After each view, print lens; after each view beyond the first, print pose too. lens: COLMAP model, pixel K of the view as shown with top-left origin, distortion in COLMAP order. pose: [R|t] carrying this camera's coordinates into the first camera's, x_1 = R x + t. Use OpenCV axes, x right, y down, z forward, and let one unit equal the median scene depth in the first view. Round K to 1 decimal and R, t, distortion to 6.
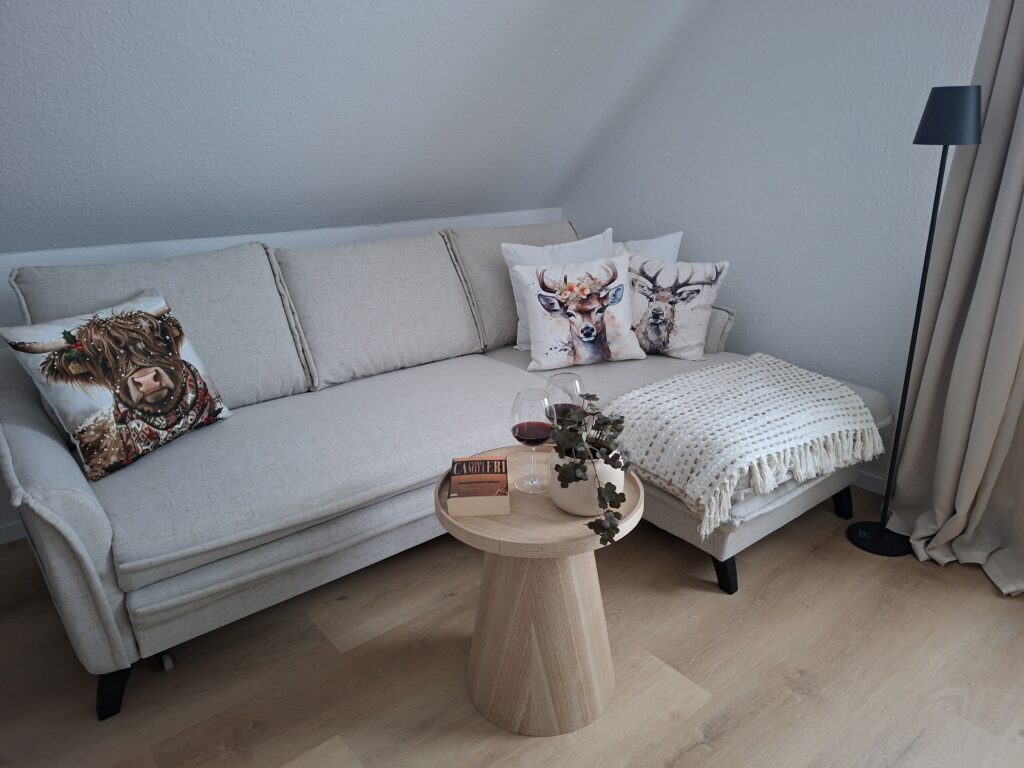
lens RADIAL K [[722.0, 0, 514.8], [0, 722.0, 388.2], [0, 0, 1]] dist [0.033651, -0.001527]
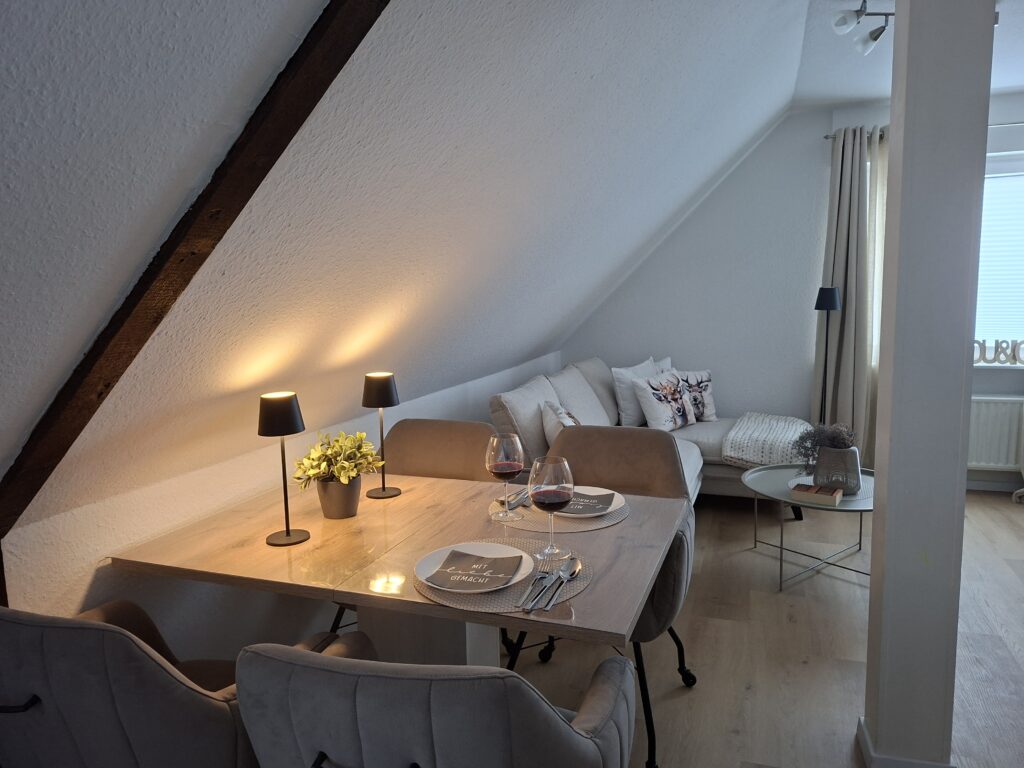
lens RADIAL K [[722.0, 0, 508.3], [0, 722.0, 382.8], [0, 0, 1]] dist [0.033651, -0.001527]
pose [[0.853717, -0.074702, 0.515351, -1.198552], [0.184068, 0.969059, -0.164453, 0.076245], [-0.487121, 0.235256, 0.841052, -0.341849]]
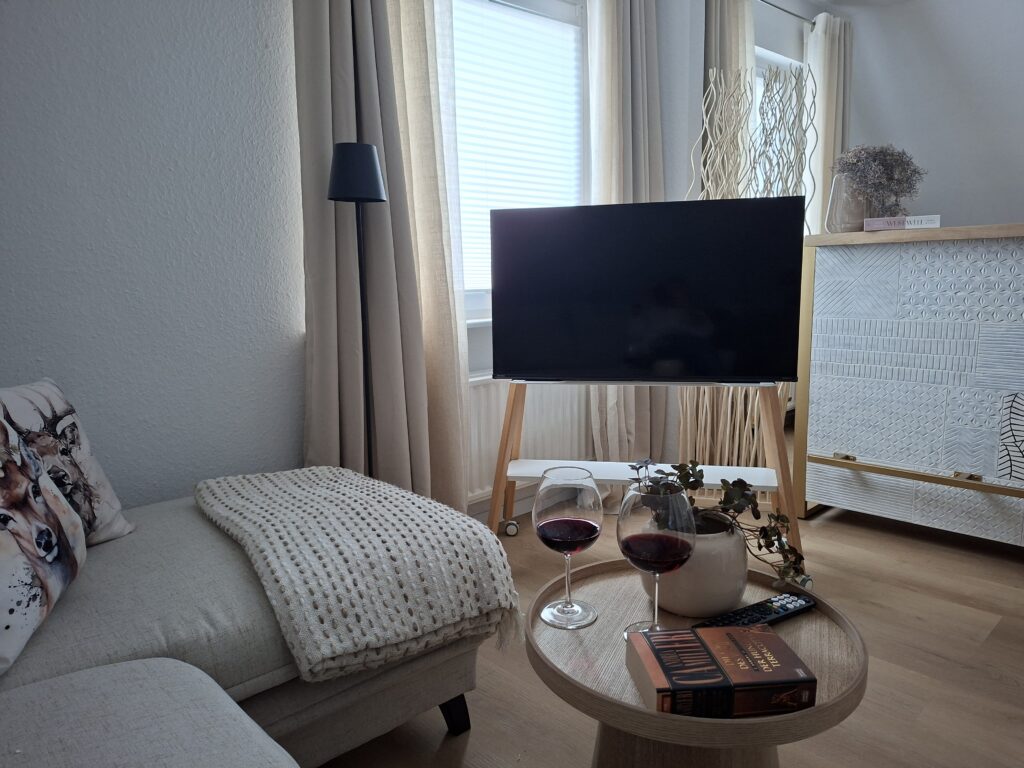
lens RADIAL K [[722.0, 0, 510.4], [0, 722.0, 383.7], [0, 0, 1]] dist [0.033651, -0.001527]
pose [[-0.072312, -0.134124, 0.988323, -0.356150], [0.353295, 0.923222, 0.151139, -0.134411], [-0.932713, 0.360099, -0.019375, 0.700776]]
